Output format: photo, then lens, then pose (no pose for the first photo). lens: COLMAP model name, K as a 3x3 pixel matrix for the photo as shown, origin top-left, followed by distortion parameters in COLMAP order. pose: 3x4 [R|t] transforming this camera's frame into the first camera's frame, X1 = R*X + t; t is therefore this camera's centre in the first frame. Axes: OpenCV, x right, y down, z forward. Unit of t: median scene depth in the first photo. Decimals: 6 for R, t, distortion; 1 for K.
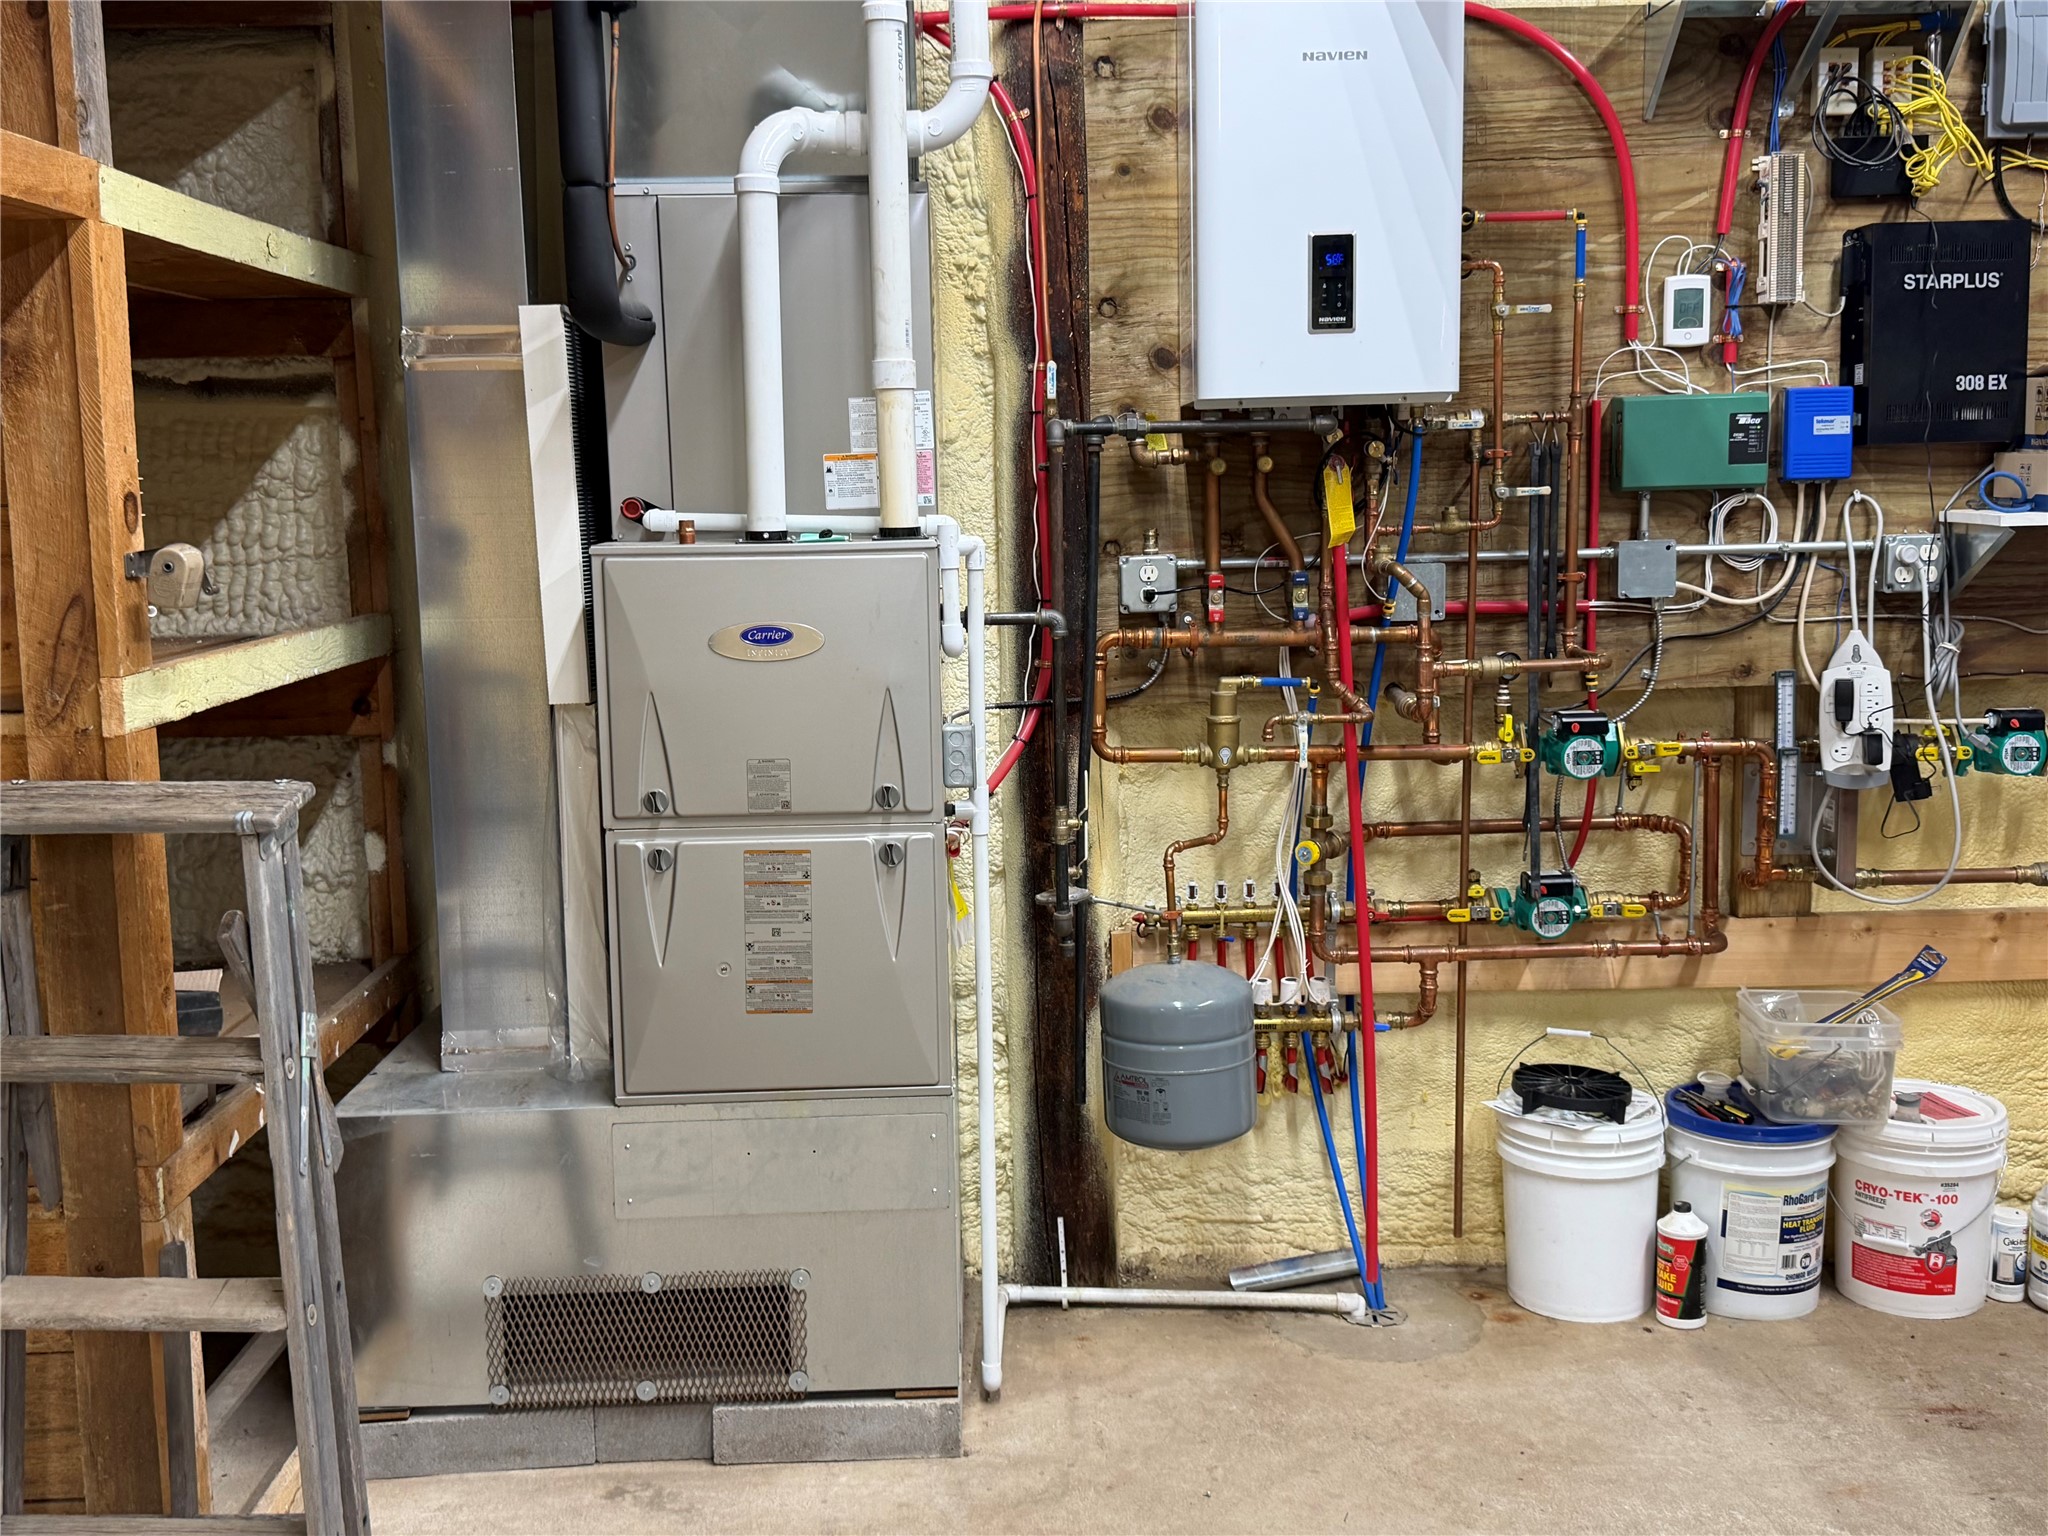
lens RADIAL K [[2098.8, 0, 1010.3], [0, 2098.8, 758.9], [0, 0, 1]] dist [0.075857, 0.000000]
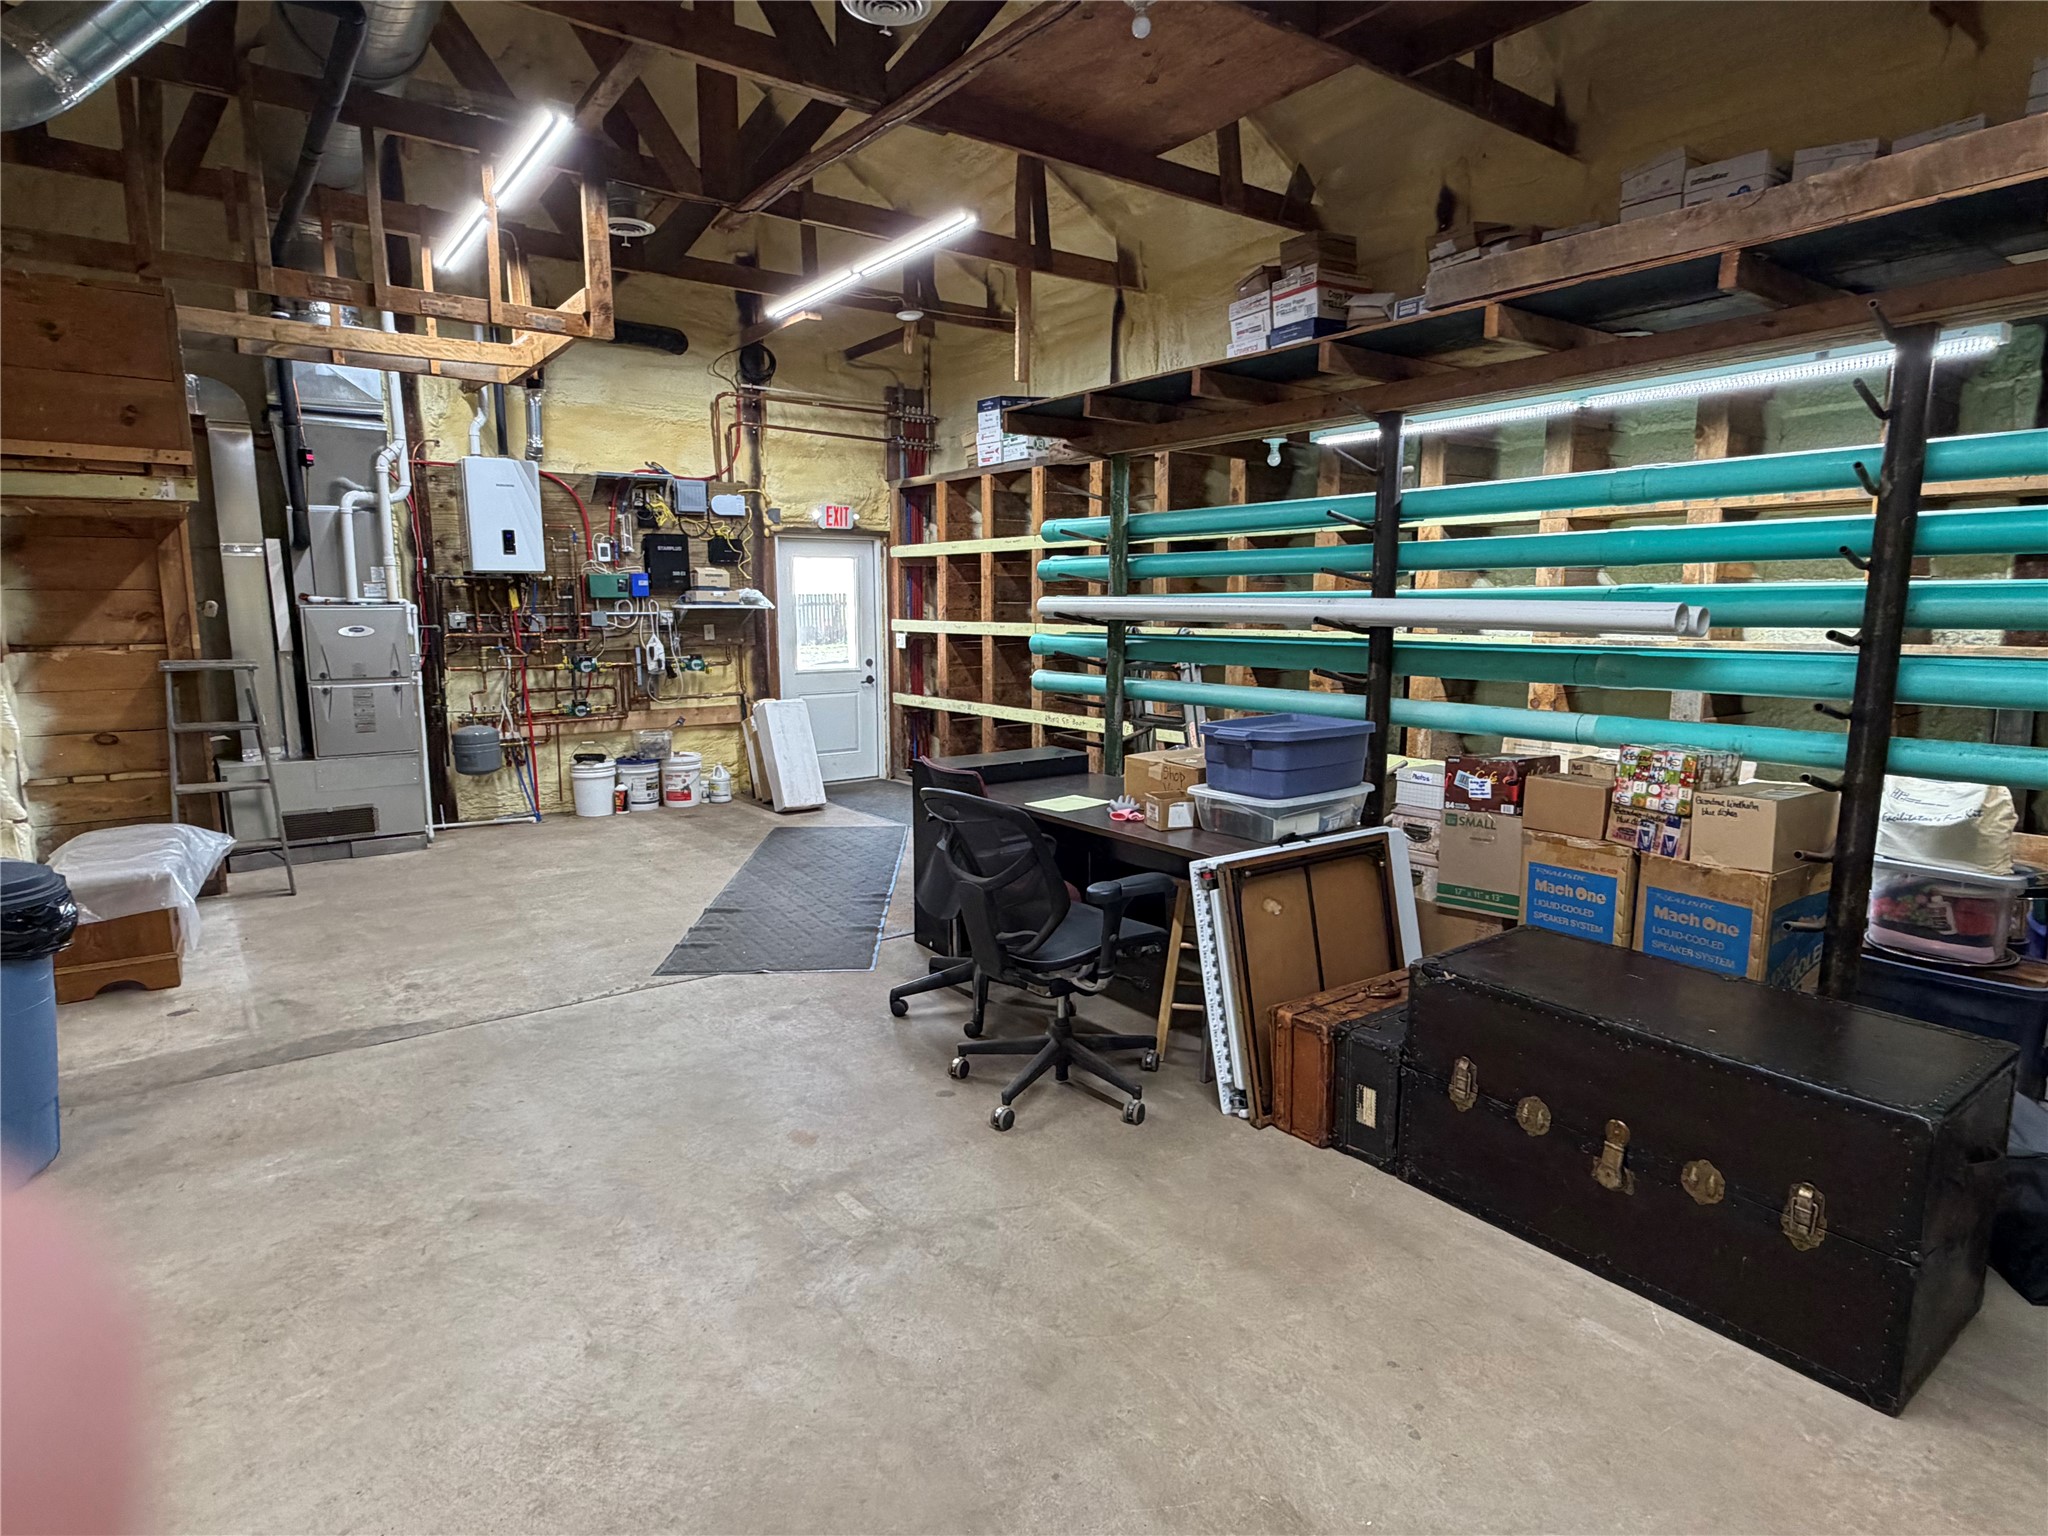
lens RADIAL K [[1119.7, 0, 1027.8], [0, 1119.7, 778.1], [0, 0, 1]] dist [0.001476, -0.000869]
pose [[0.810702, -0.072504, 0.580952, -0.275744], [0.063092, 0.997343, 0.036427, 0.176461], [-0.582049, 0.007122, 0.813122, -1.122295]]
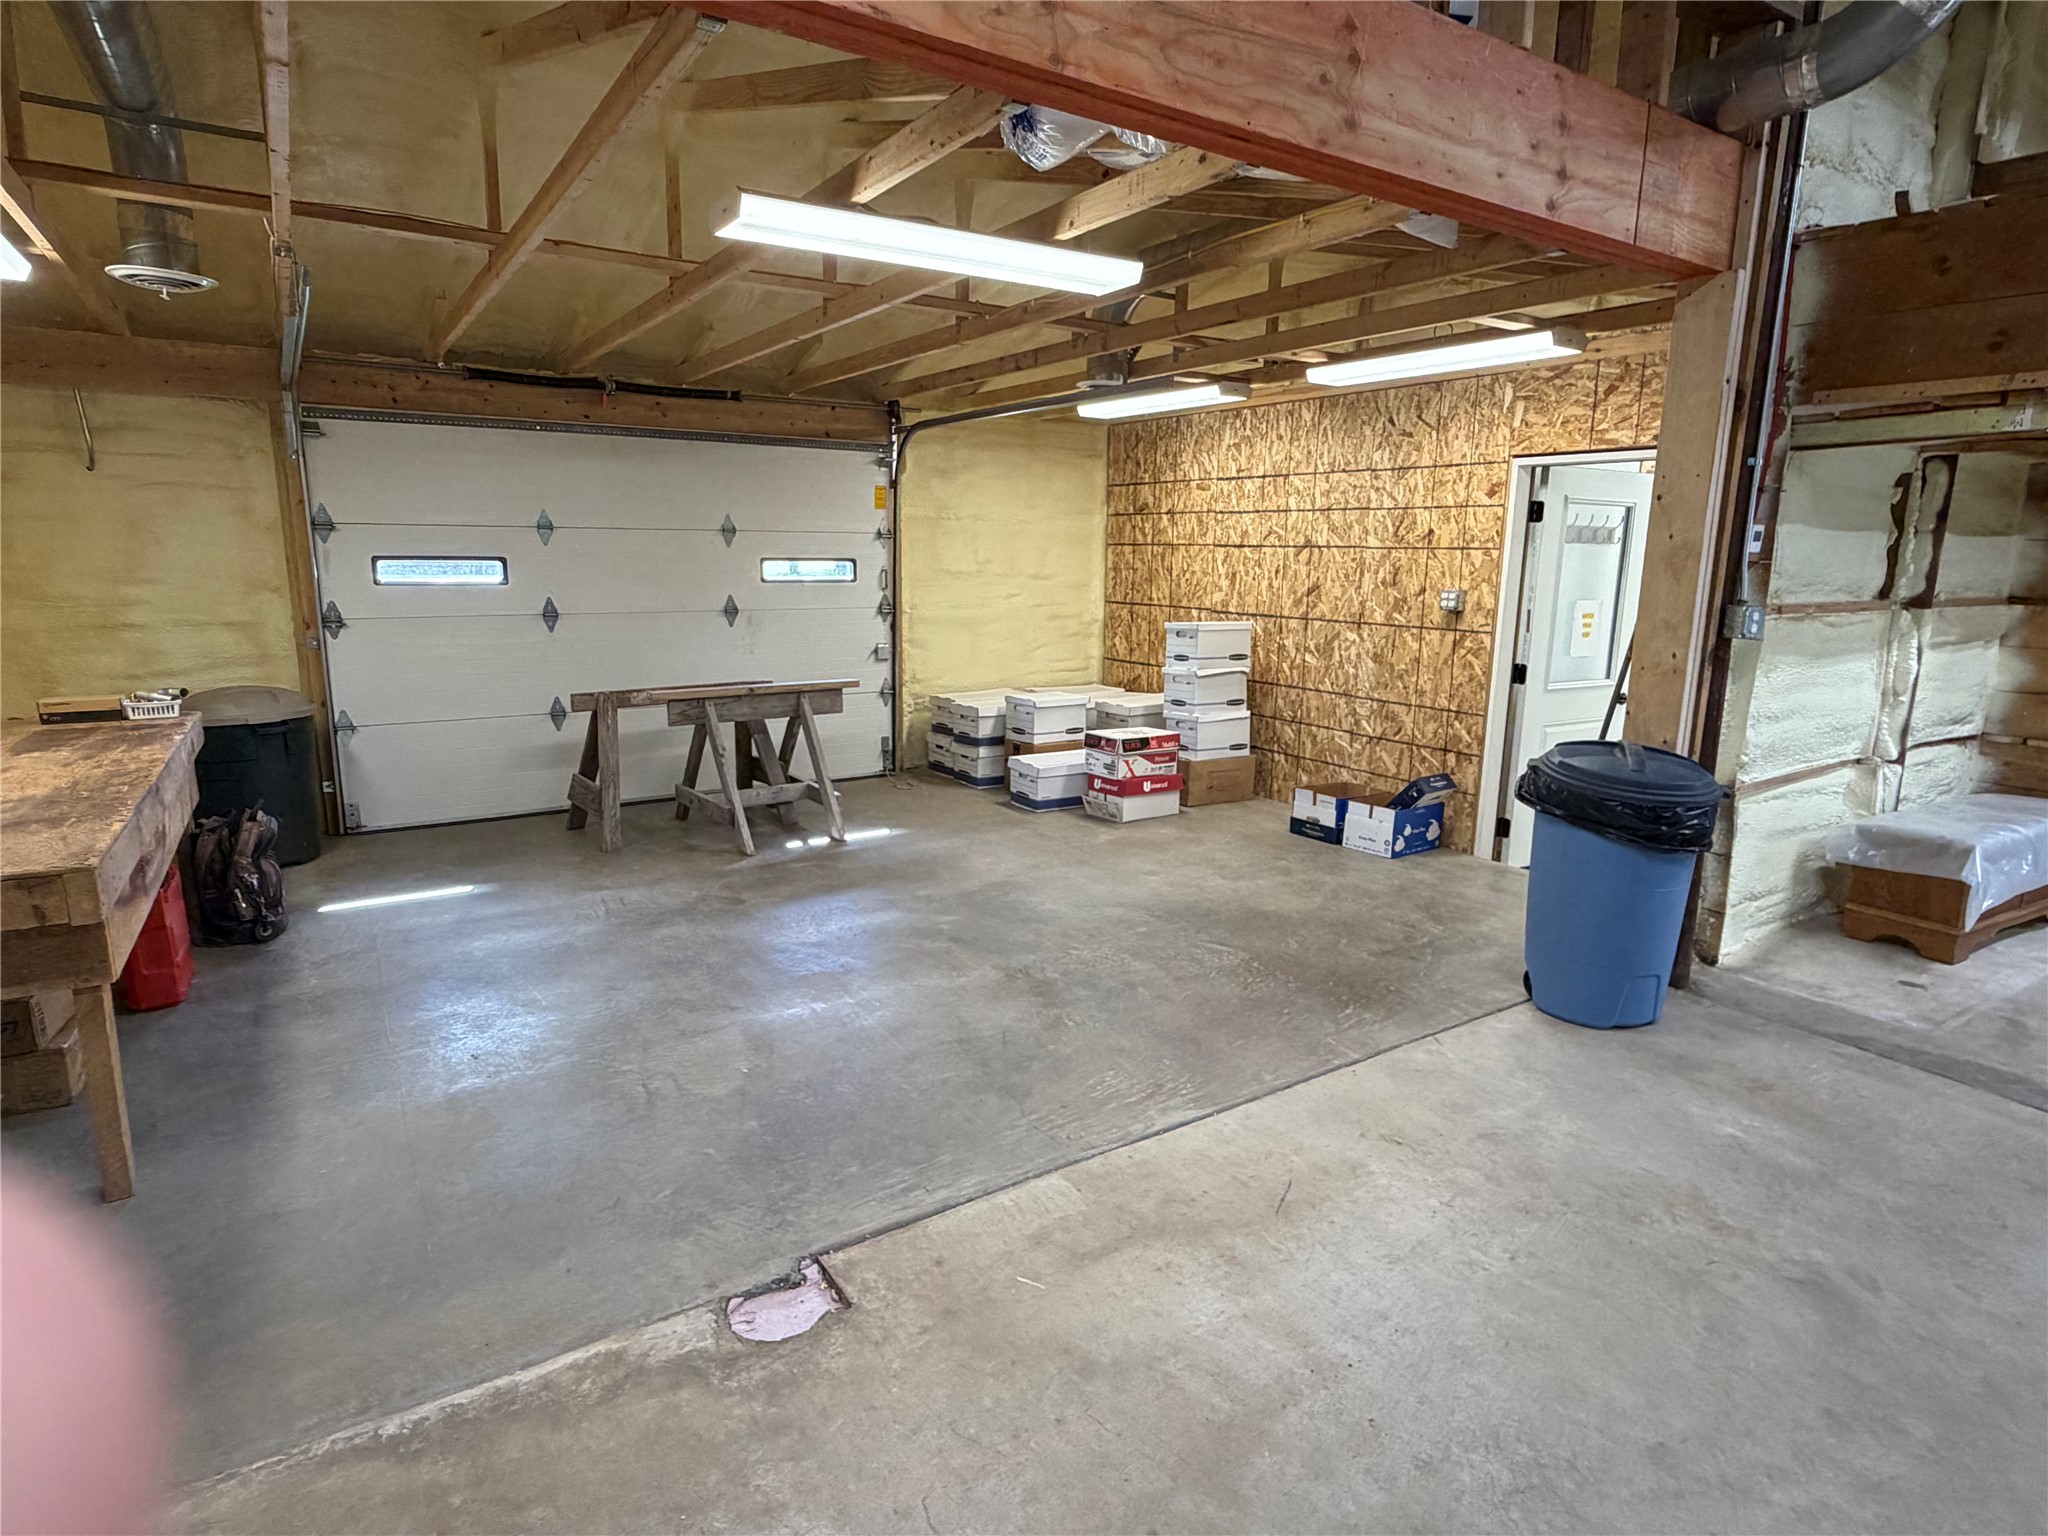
lens RADIAL K [[1119.7, 0, 1029.0], [0, 1119.7, 781.5], [0, 0, 1]] dist [0.001476, -0.000869]
pose [[0.524232, 0.201714, -0.827340, 0.058860], [-0.140609, 0.978709, 0.149524, 0.168435], [0.839887, 0.037946, 0.541434, -1.006798]]
